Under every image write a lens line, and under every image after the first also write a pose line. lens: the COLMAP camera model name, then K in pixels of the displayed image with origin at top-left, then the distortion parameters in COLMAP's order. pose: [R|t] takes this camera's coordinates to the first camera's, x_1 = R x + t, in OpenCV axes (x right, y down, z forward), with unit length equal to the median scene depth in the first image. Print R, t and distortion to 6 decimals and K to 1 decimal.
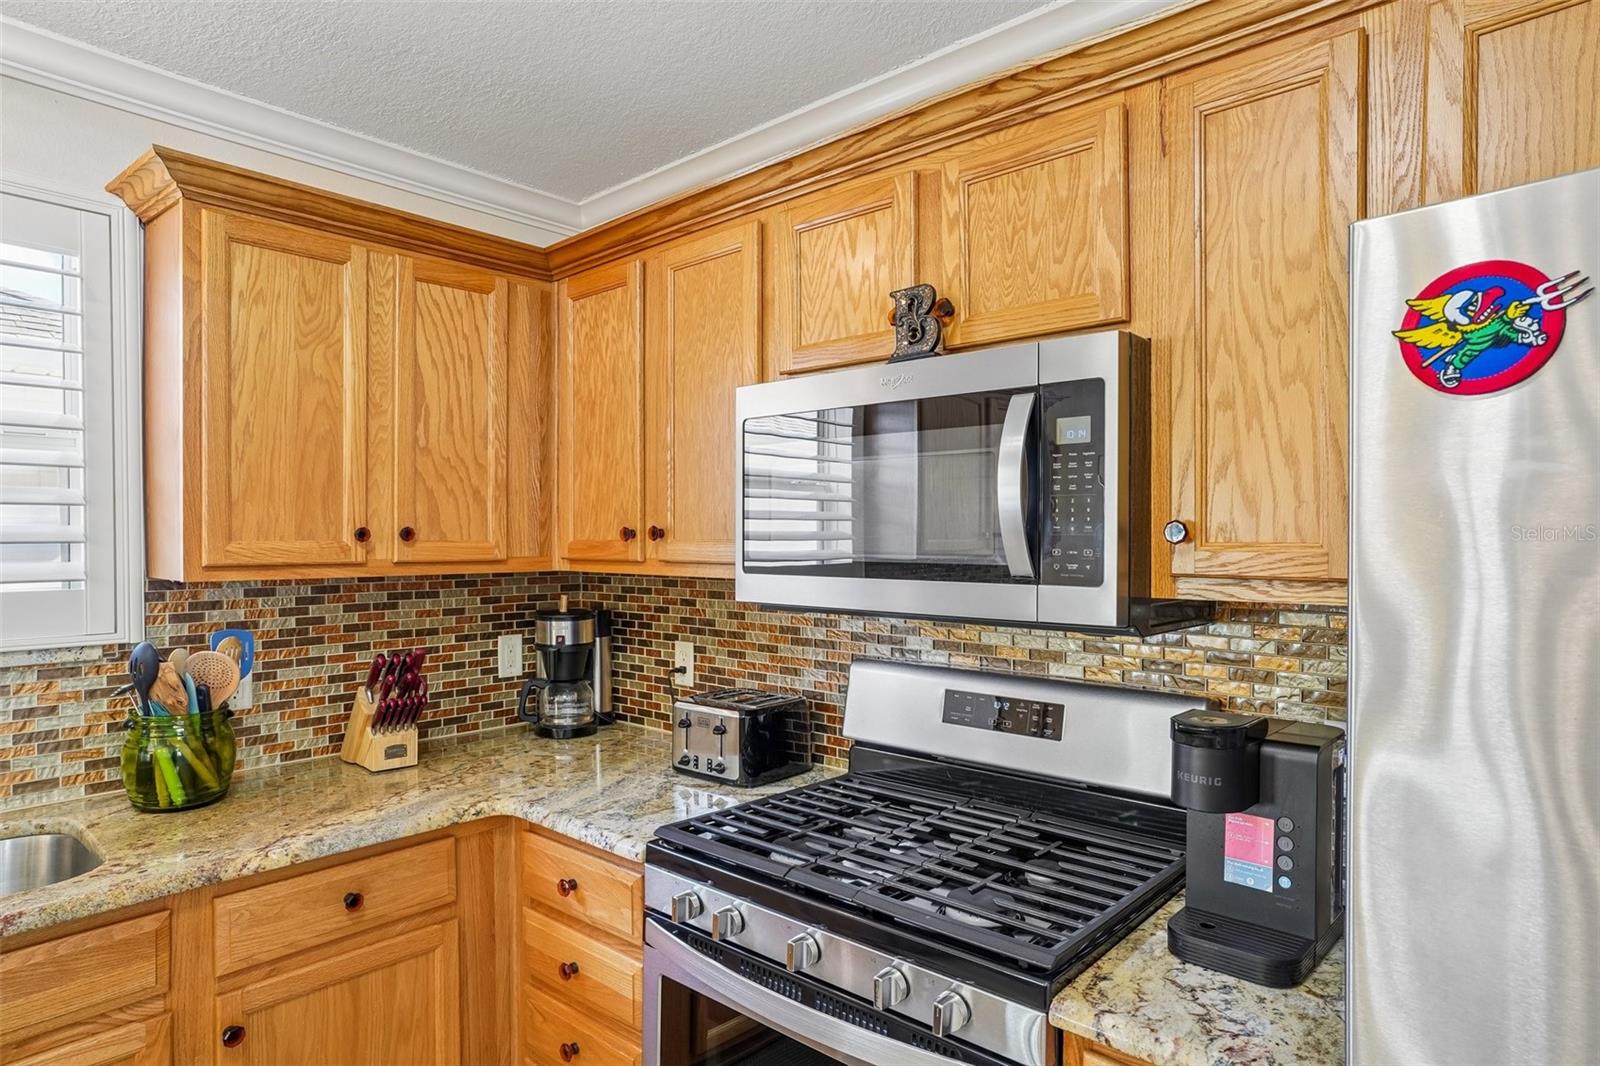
lens RADIAL K [[917.8, 0, 794.2], [0, 917.8, 548.9], [0, 0, 1]] dist [-0.058524, 0.053167]
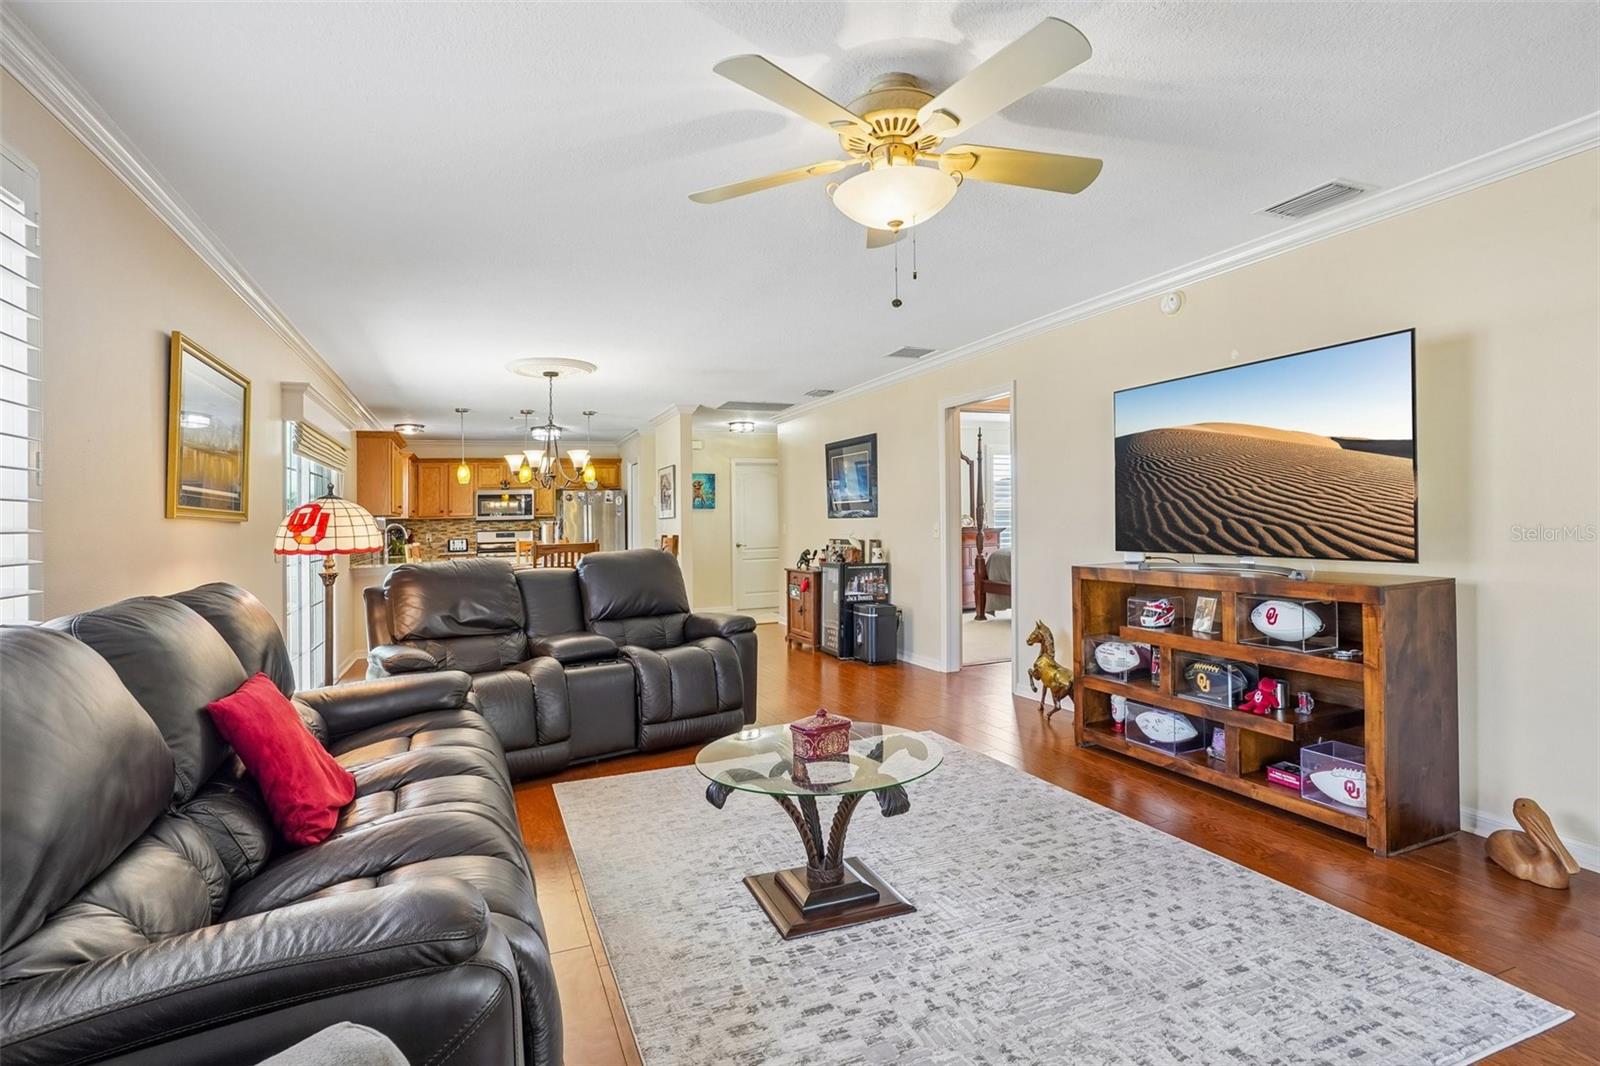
lens RADIAL K [[797.1, 0, 800.0], [0, 797.1, 533.0], [0, 0, 1]] dist [-0.049525, 0.033758]
pose [[0.426694, -0.024048, 0.904076, -4.024400], [0.038182, 0.999234, 0.008559, 0.175763], [-0.903590, 0.030868, 0.427285, -3.439739]]
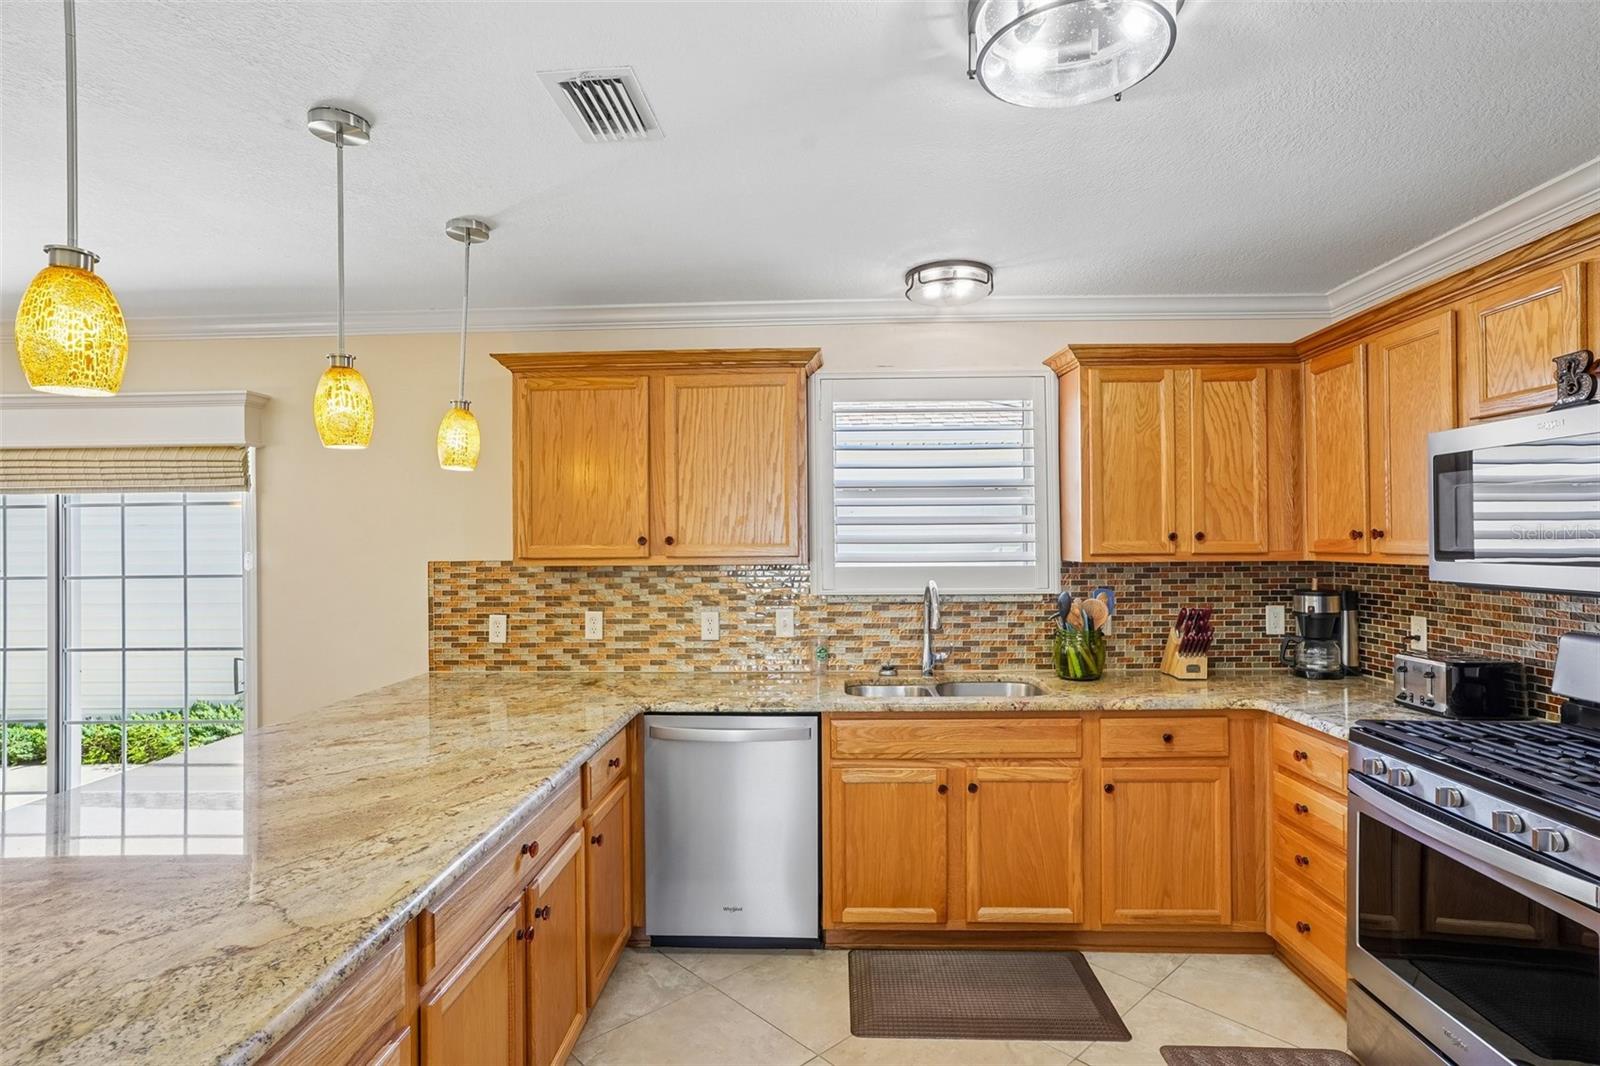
lens RADIAL K [[815.9, 0, 800.0], [0, 815.9, 533.0], [0, 0, 1]] dist [-0.051261, 0.041514]
pose [[0.641531, -0.012902, -0.766989, 0.244030], [-0.002047, 0.999826, -0.018531, 0.006528], [0.767094, 0.013458, 0.641393, -0.520604]]
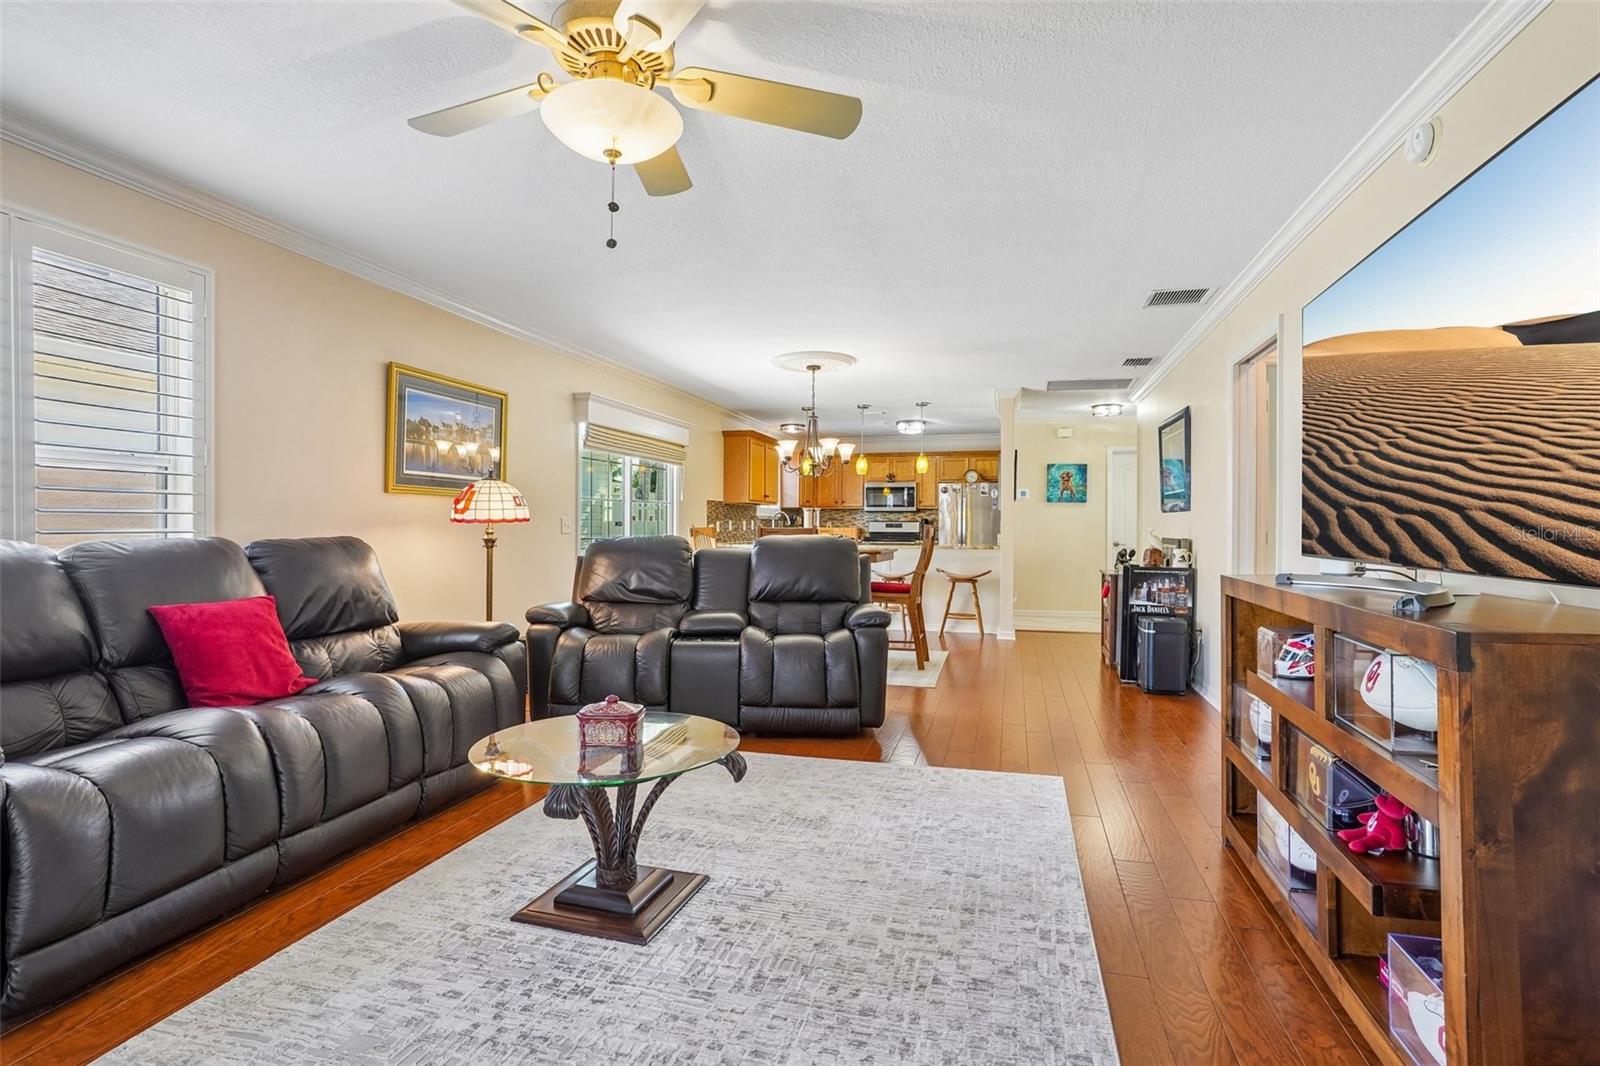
lens RADIAL K [[784.2, 0, 794.9], [0, 784.2, 536.0], [0, 0, 1]] dist [-0.058647, 0.033472]
pose [[0.892375, -0.003537, 0.451281, -3.145243], [0.003849, 0.999993, 0.000227, 0.233320], [-0.451279, 0.001534, 0.892382, -4.067379]]
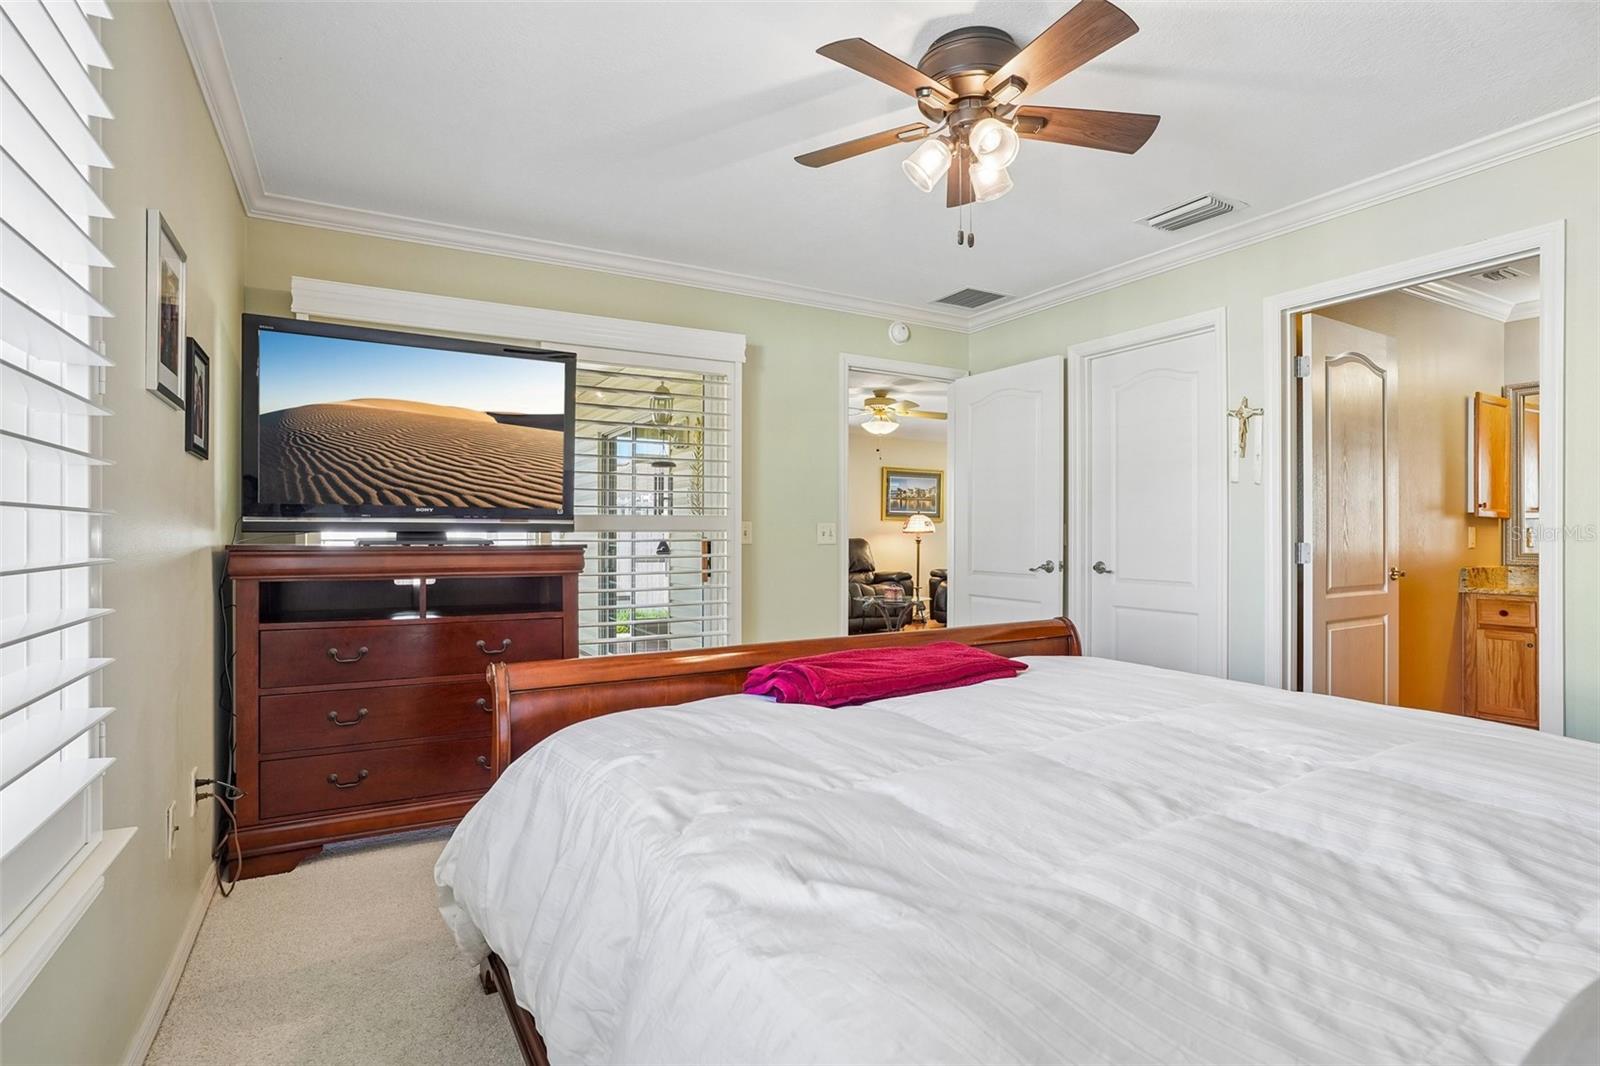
lens RADIAL K [[784.2, 0, 794.9], [0, 784.2, 536.0], [0, 0, 1]] dist [-0.058647, 0.033472]
pose [[0.947031, 0.000626, -0.321142, -2.086892], [-0.005651, 0.999876, -0.014715, 0.290812], [0.321093, 0.015750, 0.946917, -6.717085]]
